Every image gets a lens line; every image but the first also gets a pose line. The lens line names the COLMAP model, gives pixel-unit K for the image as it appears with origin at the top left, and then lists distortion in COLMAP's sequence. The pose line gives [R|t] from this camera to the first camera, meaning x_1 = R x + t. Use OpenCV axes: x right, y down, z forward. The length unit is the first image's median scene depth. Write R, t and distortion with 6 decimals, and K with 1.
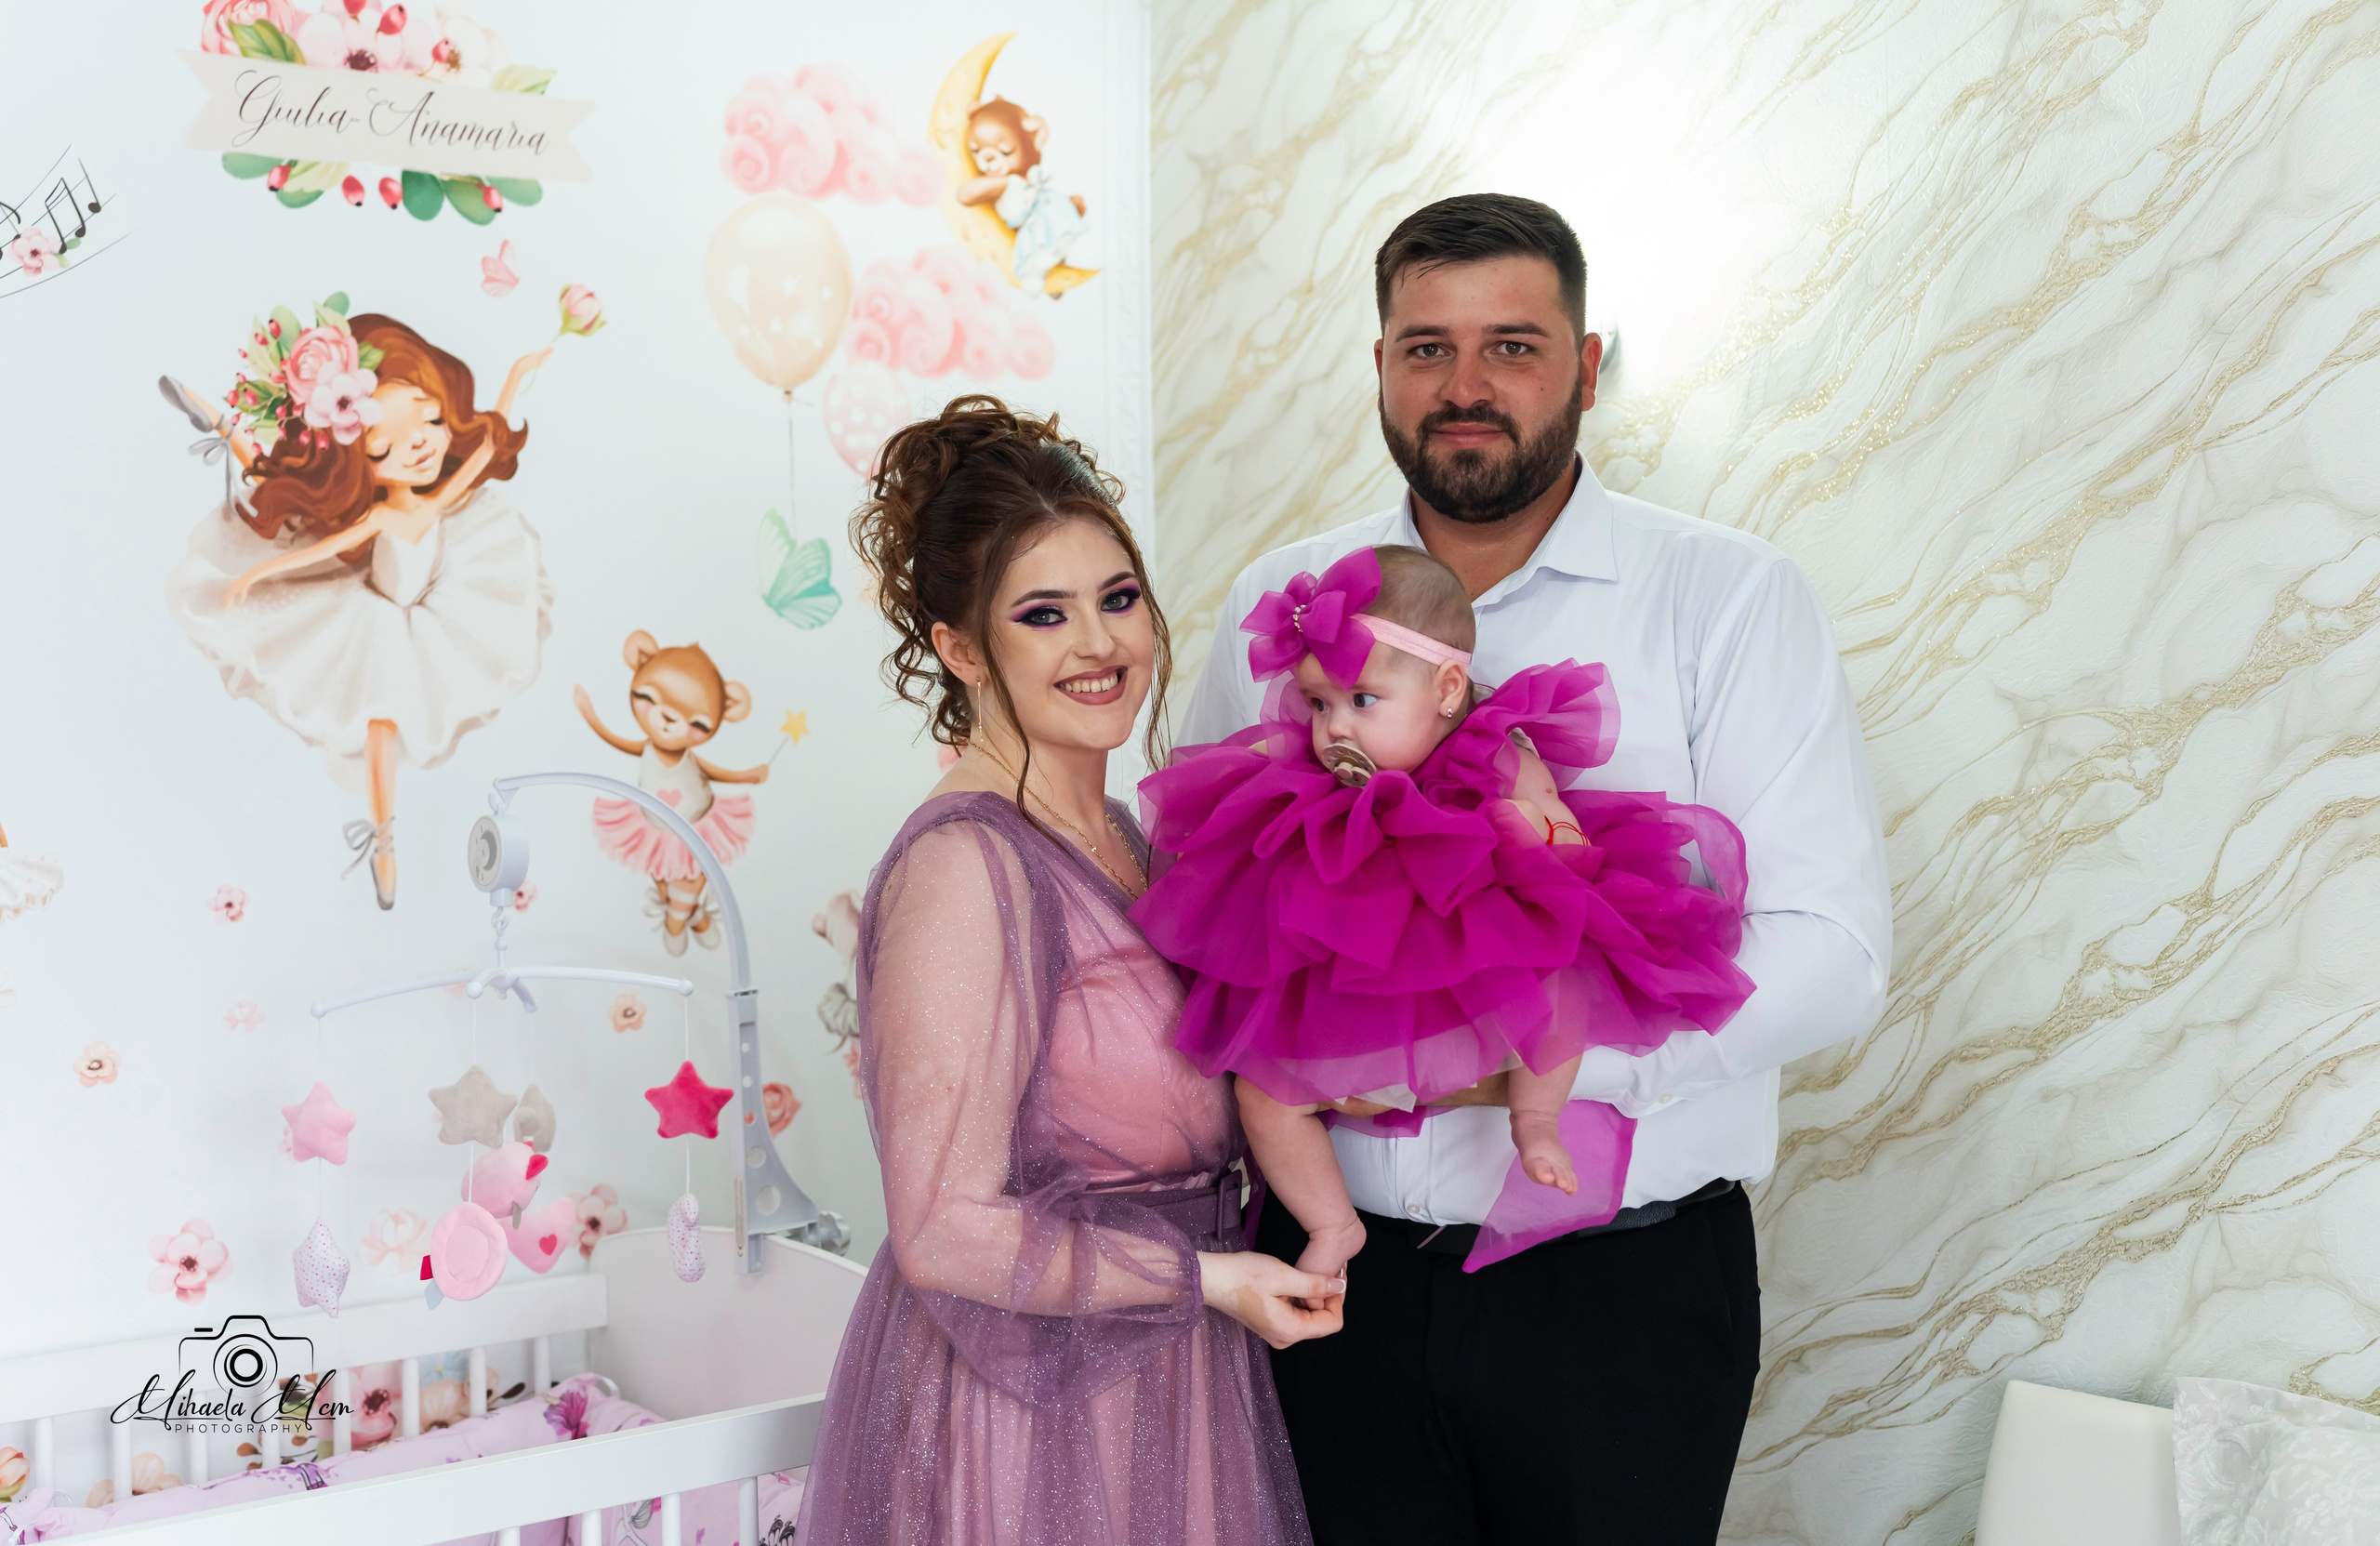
lens RADIAL K [[2971.8, 0, 1135.6], [0, 2971.8, 705.4], [0, 0, 1]] dist [0.009104, 0.000000]
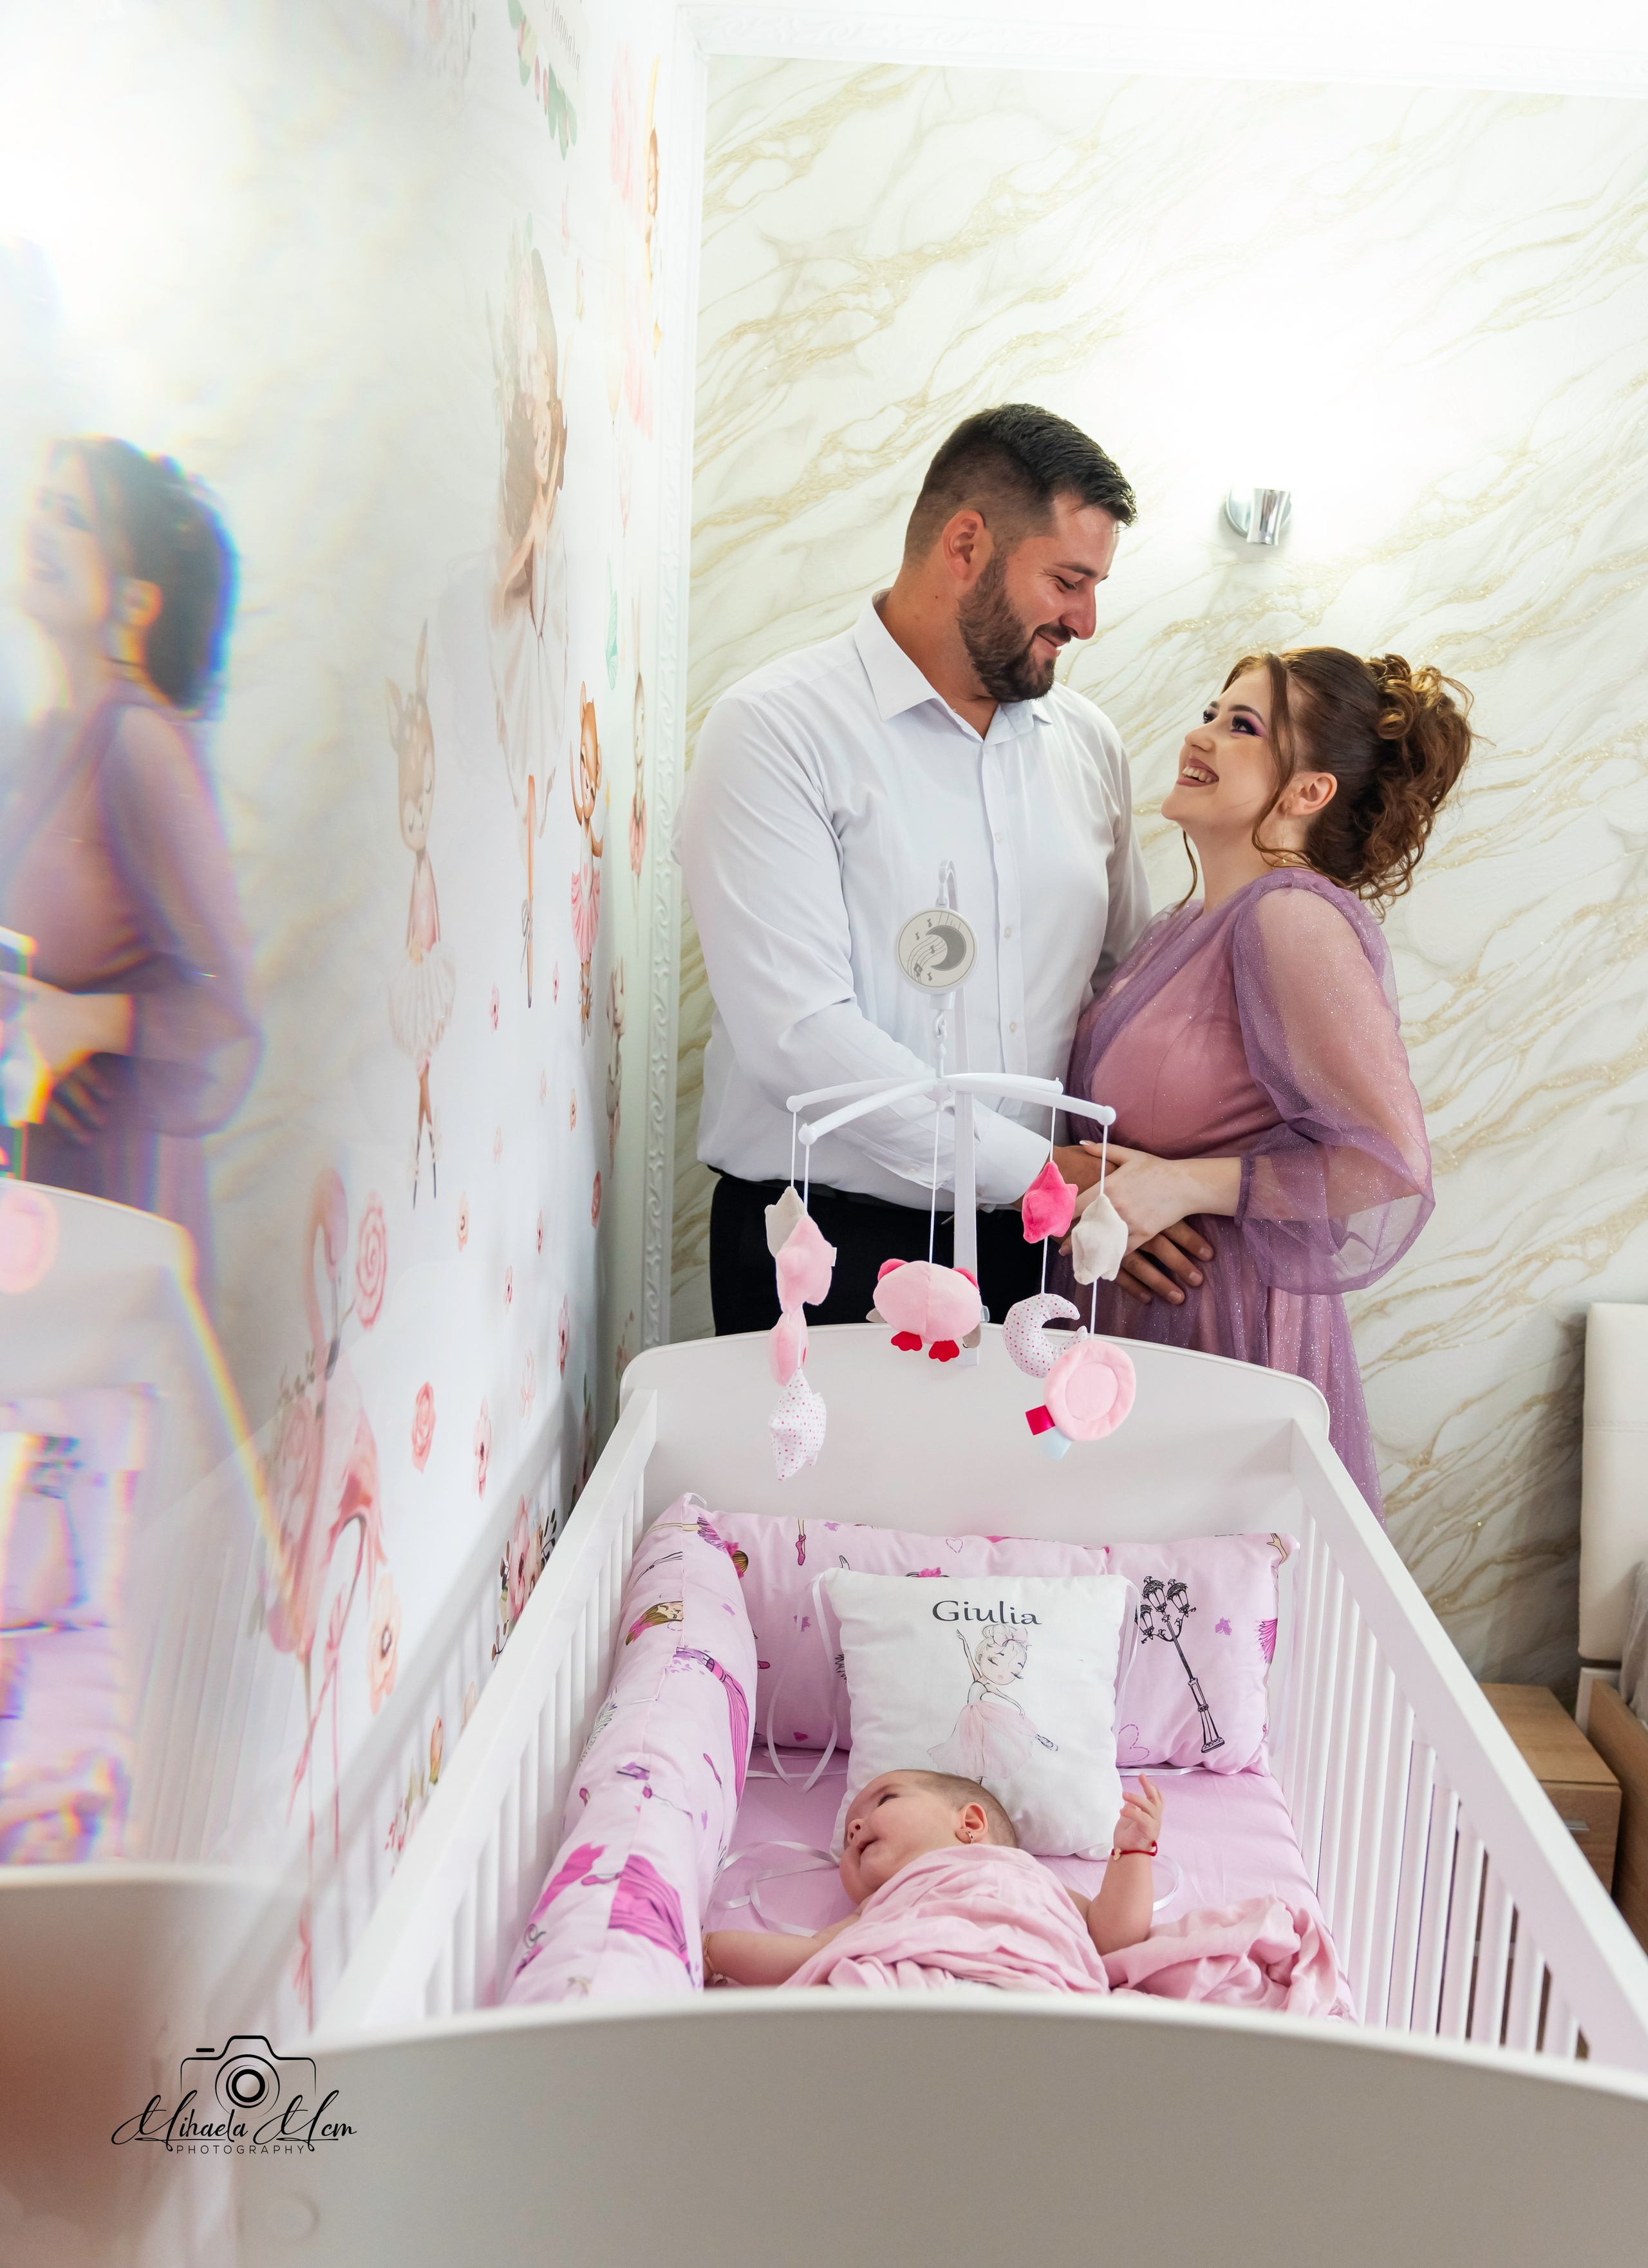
lens RADIAL K [[2235.1, 0, 858.2], [0, 2235.1, 1246.1], [0, 0, 1]] dist [-0.014496, 0.000000]
pose [[0.631883, -0.108595, 0.767419, -0.668375], [-0.053976, 0.981566, 0.183342, 0.014064], [-0.773182, -0.157273, 0.614373, 0.519399]]
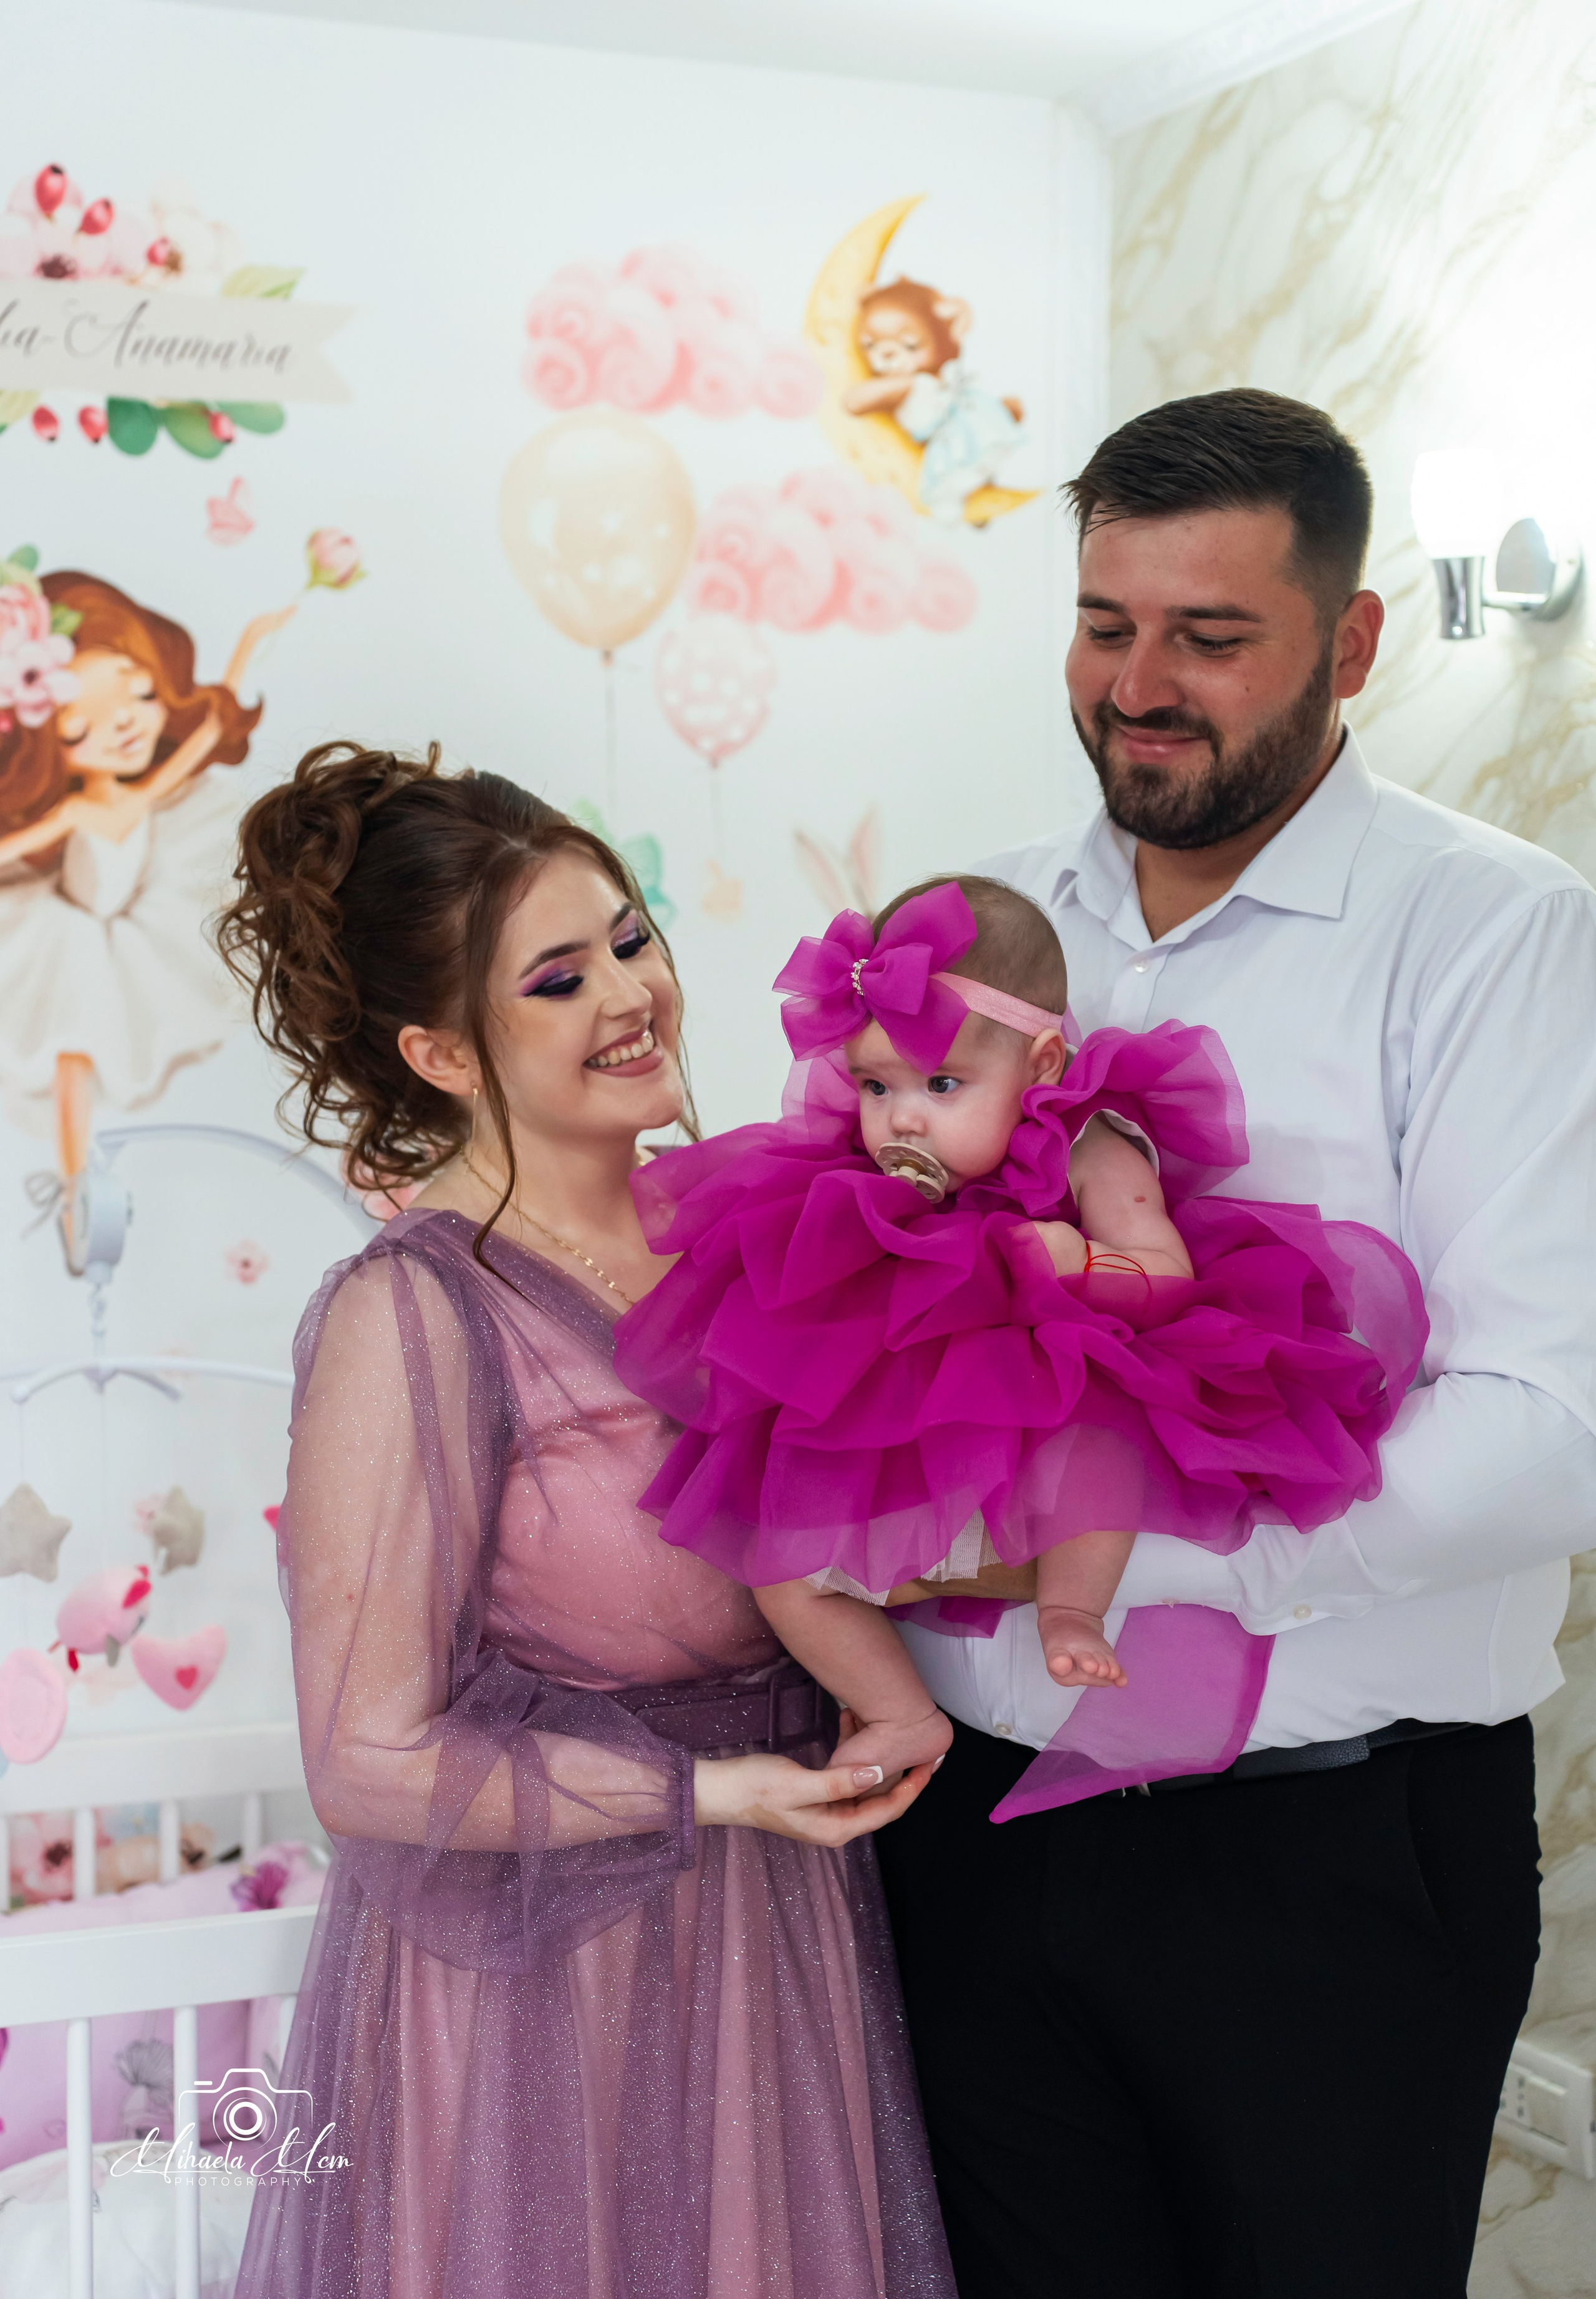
lens RADIAL K [[3551.8, 0, 789.0], [0, 3551.8, 1059.8], [0, 0, 1]] dist [0.036171, 0.000000]
pose [[0.964560, 0.016491, -0.263348, 0.203842], [-0.011757, 0.999740, 0.019543, -0.014716], [0.263602, -0.015754, 0.964503, 0.076994]]
